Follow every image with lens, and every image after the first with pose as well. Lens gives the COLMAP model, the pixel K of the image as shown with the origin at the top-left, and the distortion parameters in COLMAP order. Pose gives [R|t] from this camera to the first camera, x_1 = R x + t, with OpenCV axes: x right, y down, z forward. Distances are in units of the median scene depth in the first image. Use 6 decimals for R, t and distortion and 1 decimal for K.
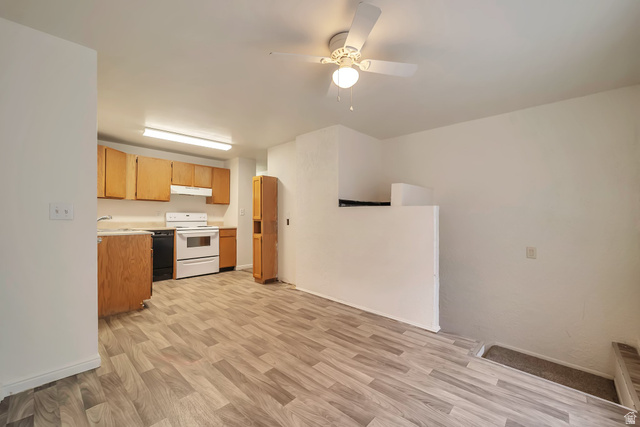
lens RADIAL K [[255.8, 0, 319.1], [0, 255.8, 216.3], [0, 0, 1]] dist [-0.000603, -0.000556]
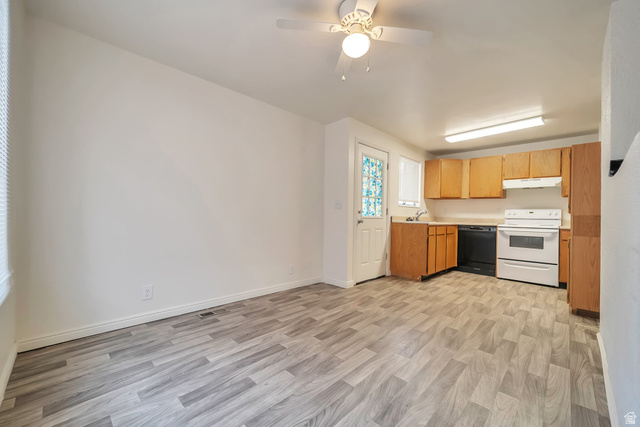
lens RADIAL K [[255.8, 0, 320.9], [0, 255.8, 214.7], [0, 0, 1]] dist [-0.000603, -0.000556]
pose [[-0.018728, -0.016056, -0.999696, 0.530894], [-0.022139, 0.999633, -0.015640, 0.050105], [0.999579, 0.021839, -0.019077, 0.455396]]
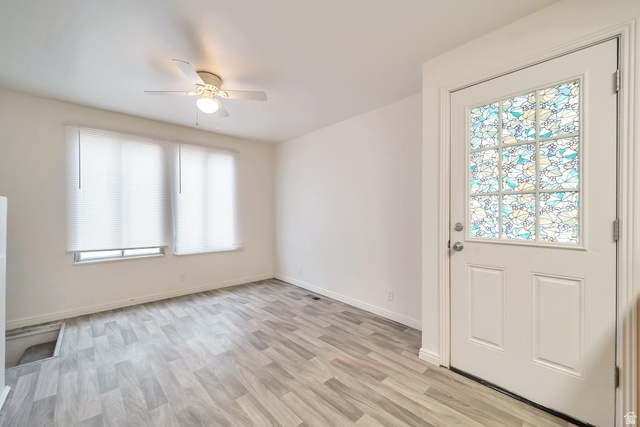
lens RADIAL K [[255.8, 0, 324.0], [0, 255.8, 213.7], [0, 0, 1]] dist [-0.000603, -0.000556]
pose [[-0.998257, -0.015360, 0.056983, -0.276743], [-0.014966, 0.999861, 0.007347, -0.013008], [-0.057088, 0.006482, -0.998348, 1.137408]]
